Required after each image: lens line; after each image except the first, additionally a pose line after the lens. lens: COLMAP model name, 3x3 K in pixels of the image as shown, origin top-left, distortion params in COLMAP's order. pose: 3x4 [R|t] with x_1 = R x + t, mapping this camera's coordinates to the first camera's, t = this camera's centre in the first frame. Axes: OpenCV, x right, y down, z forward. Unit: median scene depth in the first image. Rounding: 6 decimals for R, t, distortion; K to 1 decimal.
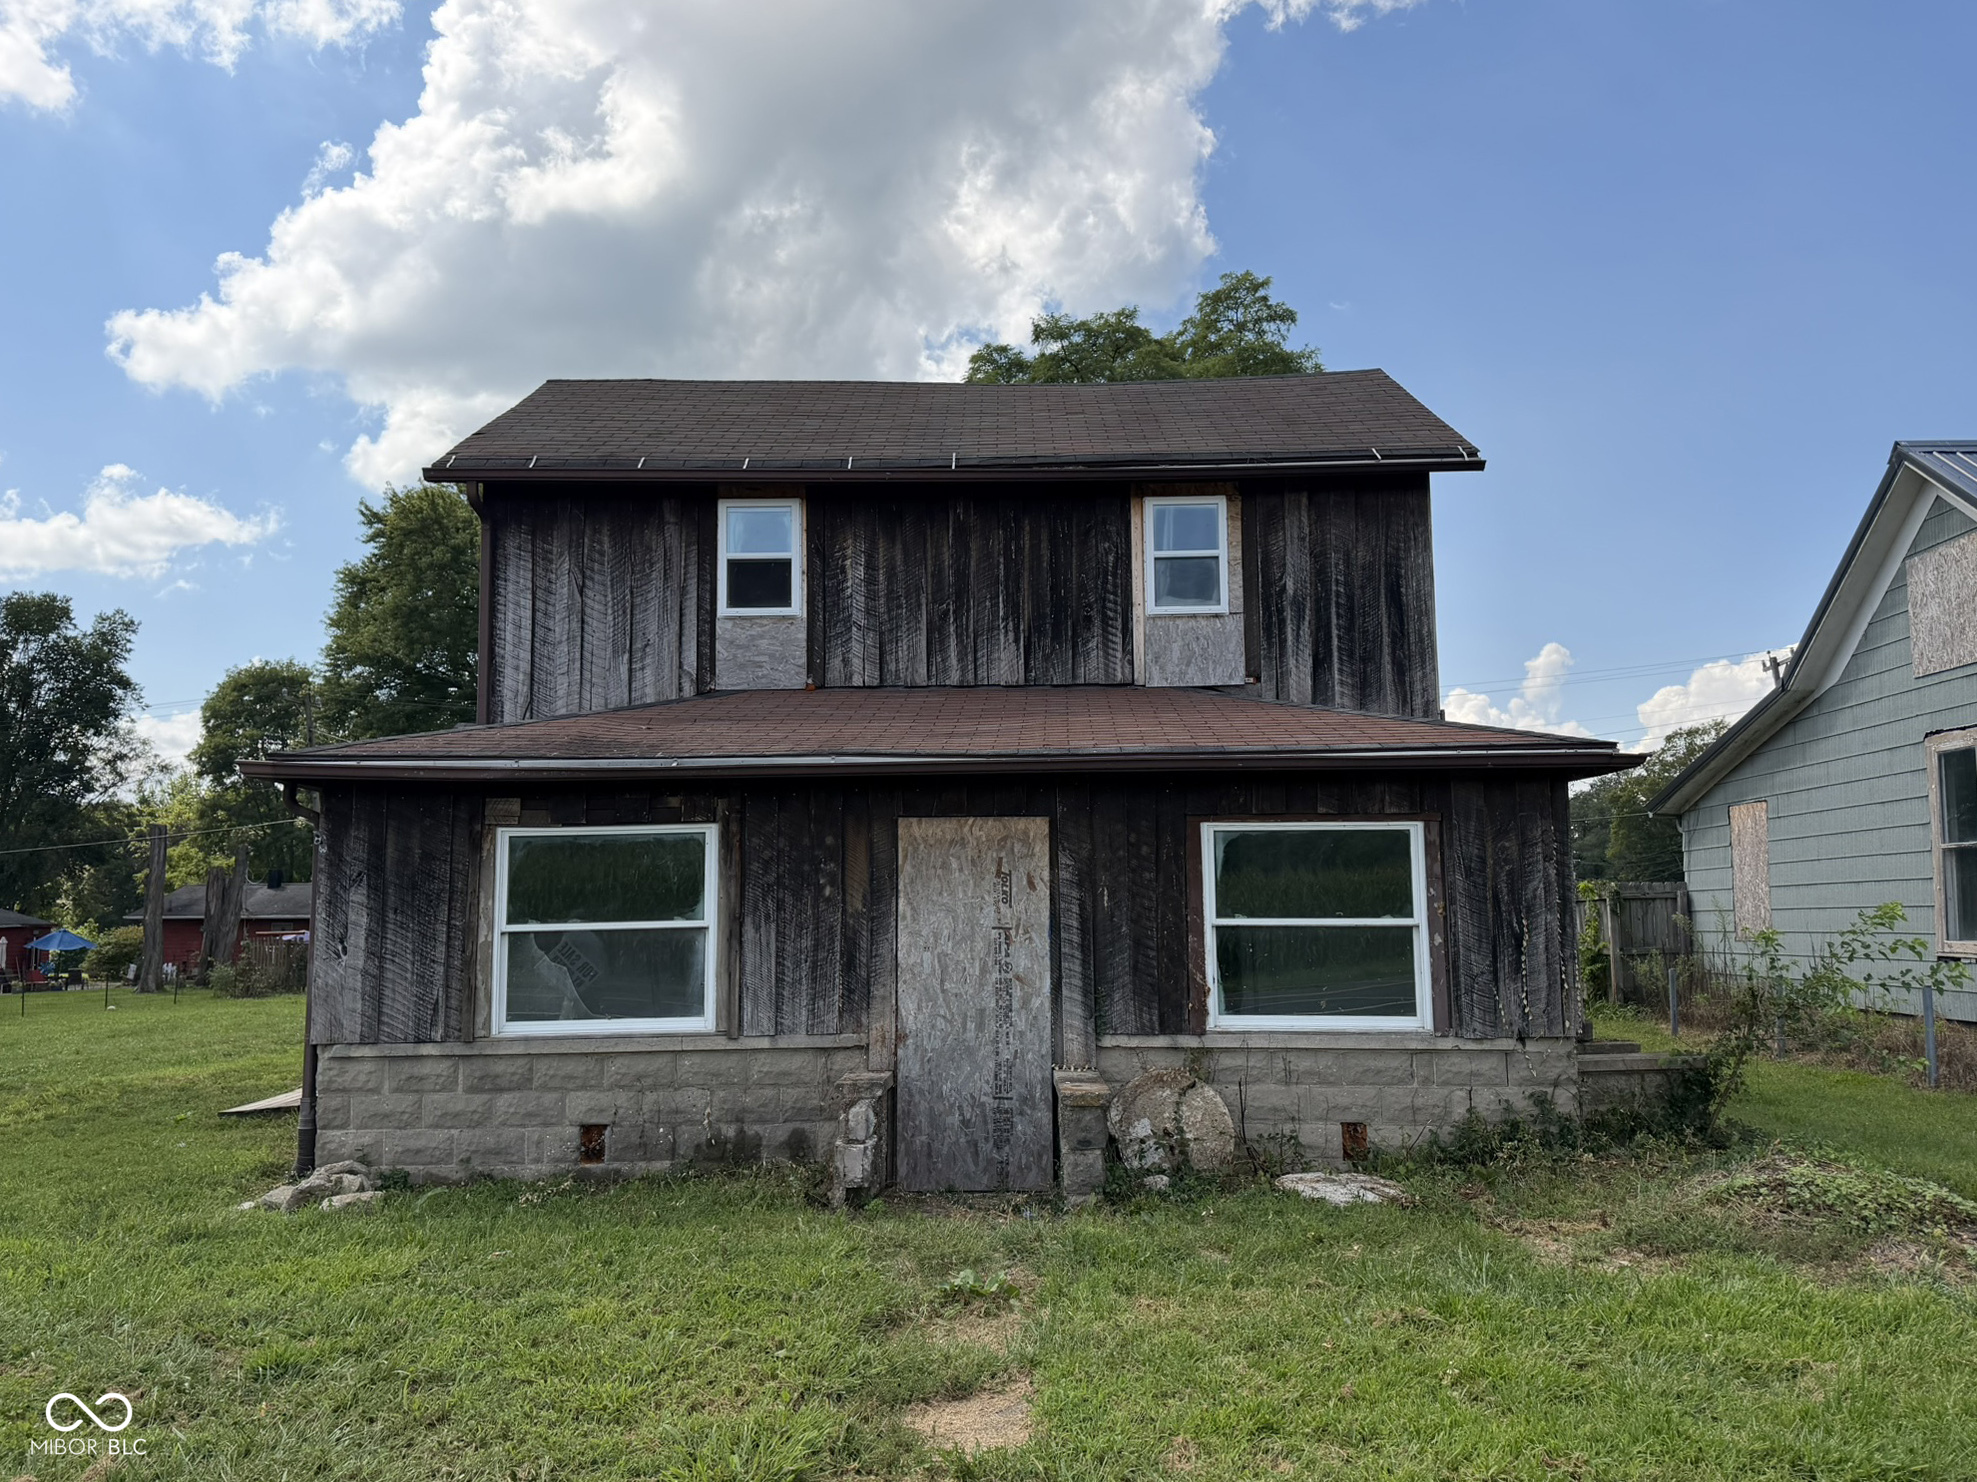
lens RADIAL K [[1377.6, 0, 1074.1], [0, 1377.6, 735.0], [0, 0, 1]] dist [0.131624, -0.178247]
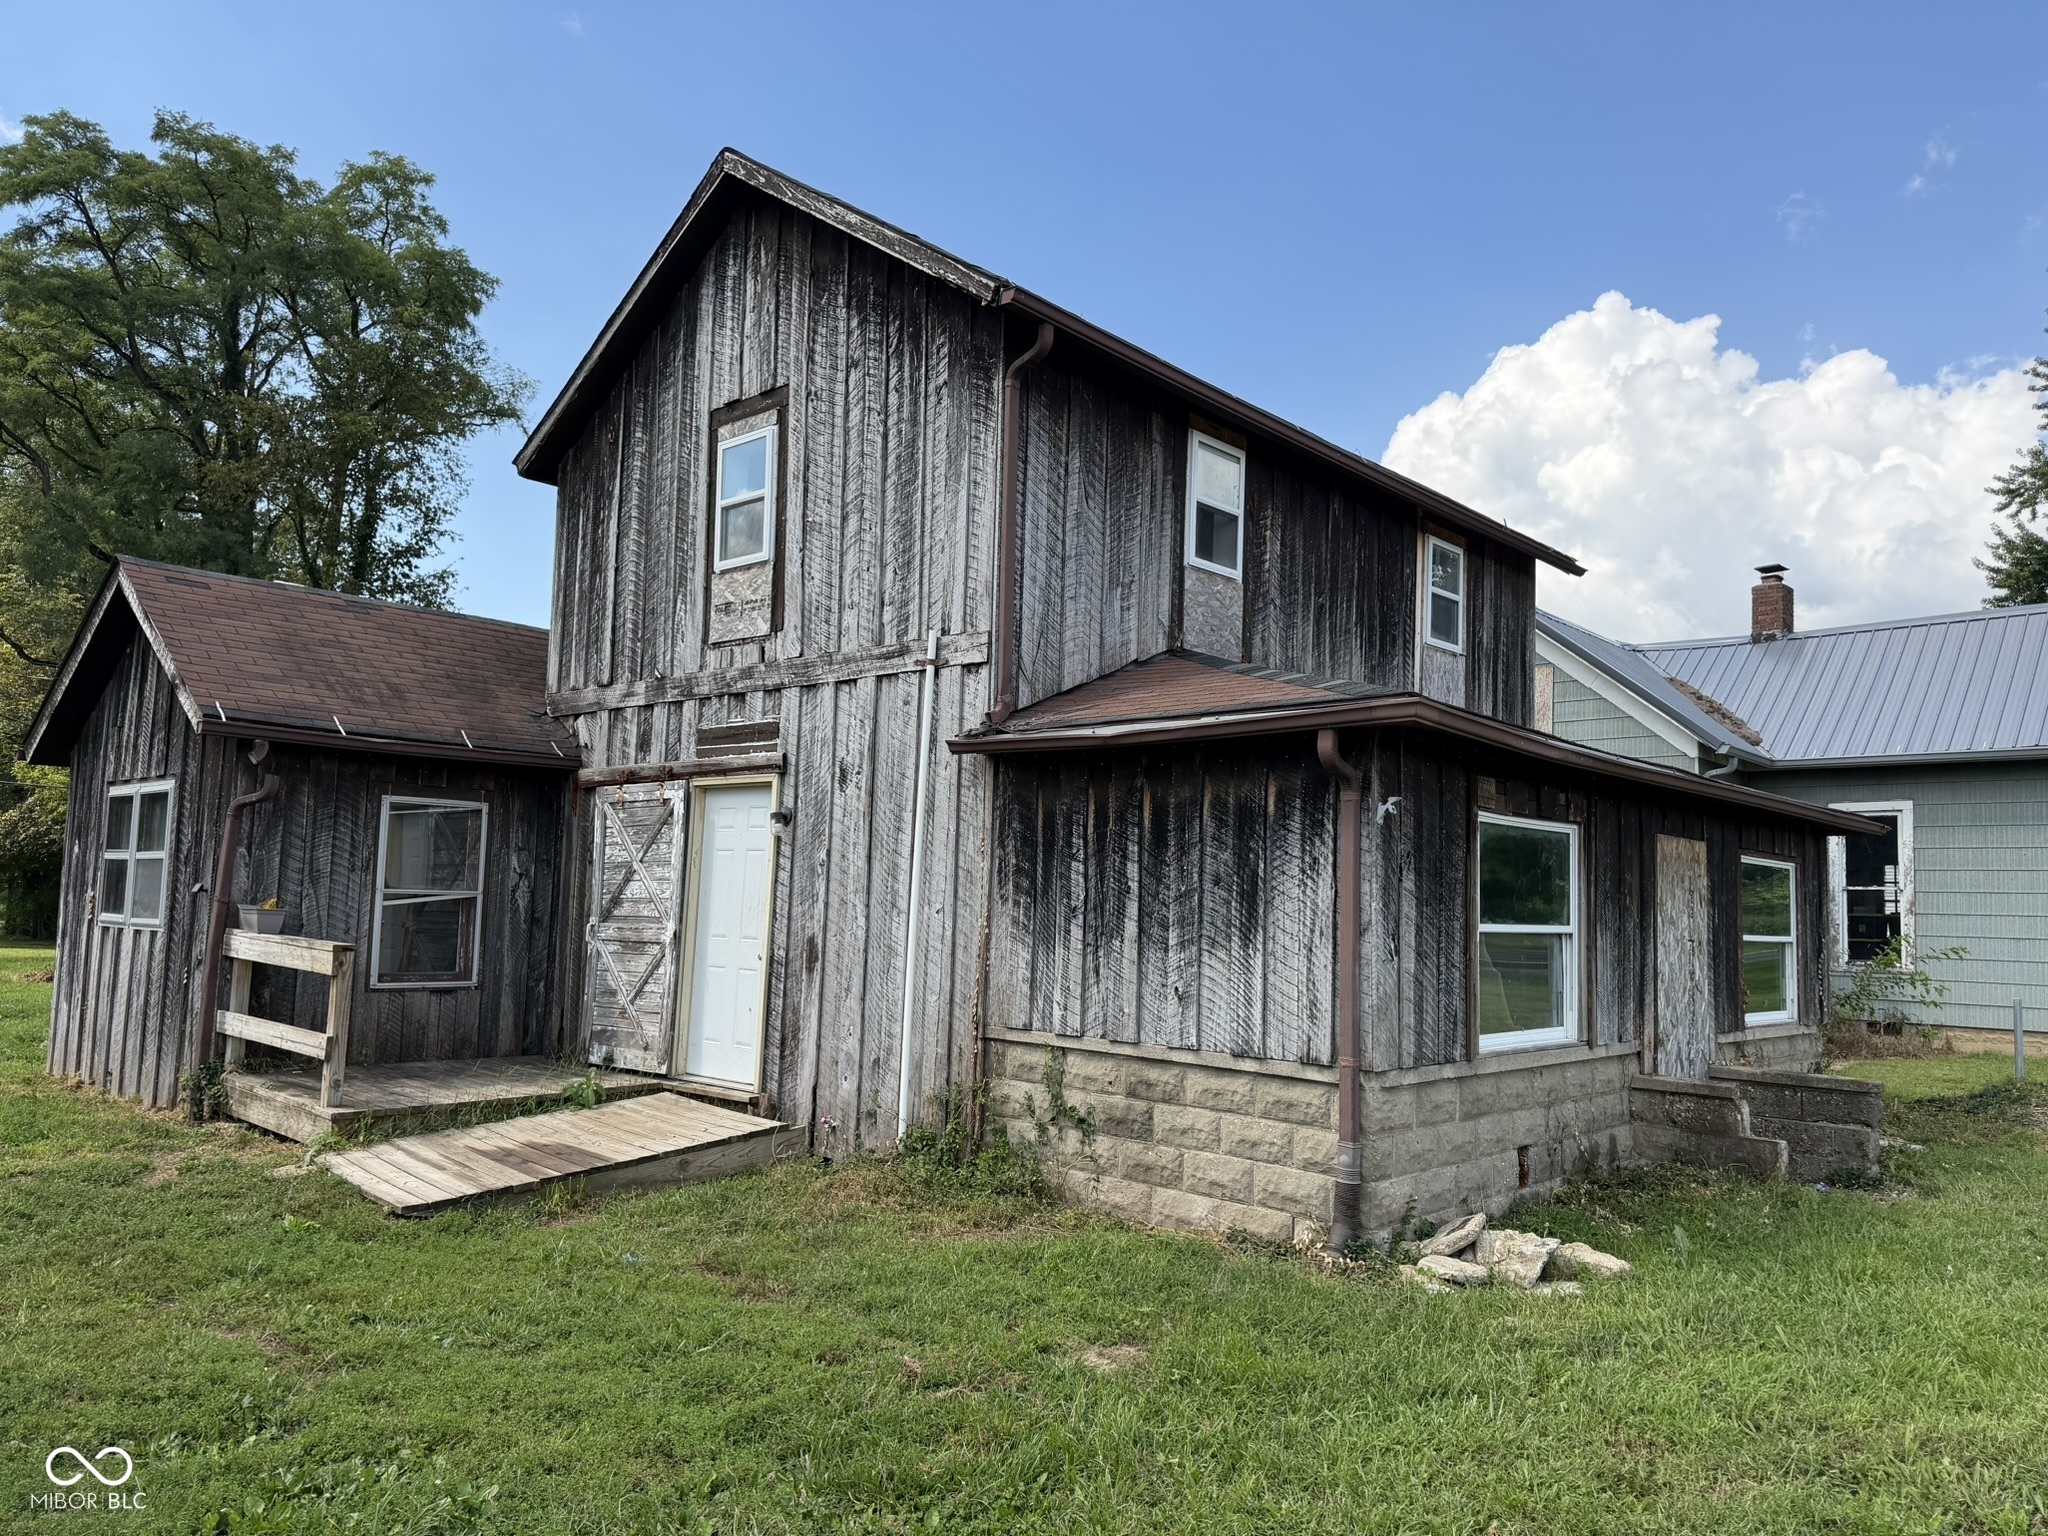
lens RADIAL K [[1377.6, 0, 1024.0], [0, 1377.6, 768.0], [0, 0, 1]] dist [0.022241, 0.000291]
pose [[0.697957, 0.101994, 0.708839, -0.920958], [-0.124128, 0.992054, -0.020523, 0.070022], [-0.705300, -0.073663, 0.705071, 0.460618]]
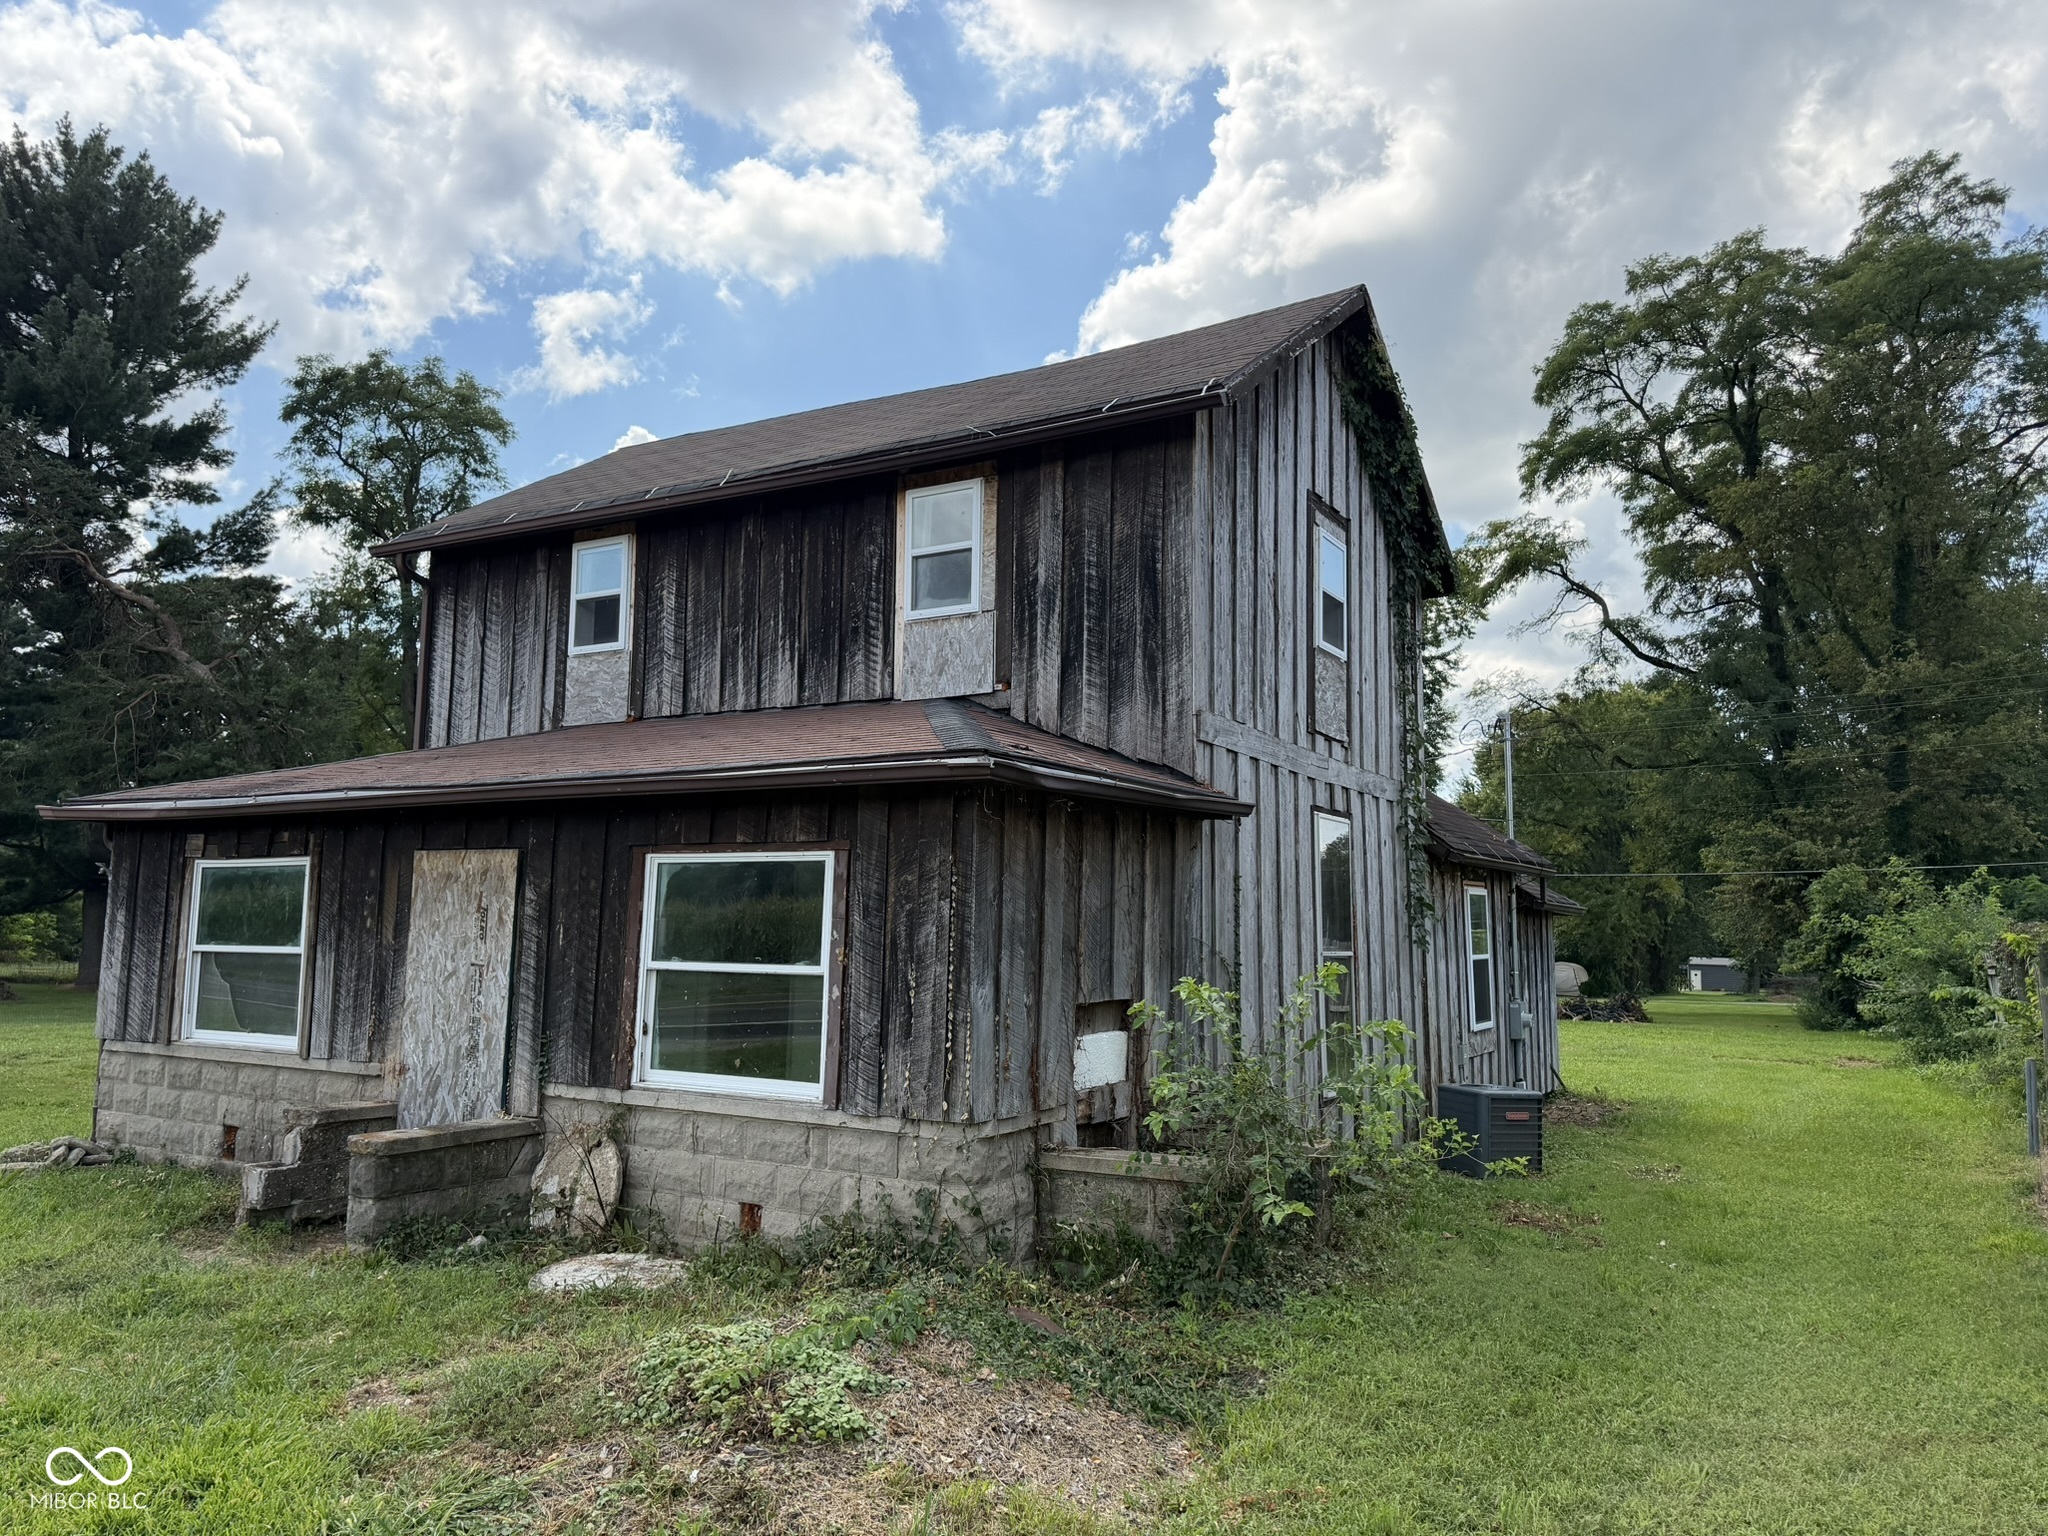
lens RADIAL K [[1427.1, 0, 1112.7], [0, 1427.1, 761.8], [0, 0, 1]] dist [0.131624, -0.178247]
pose [[0.868651, -0.034106, -0.494250, 0.634061], [0.035560, 0.999347, -0.006465, 0.015598], [0.494148, -0.011960, 0.869296, 0.256265]]
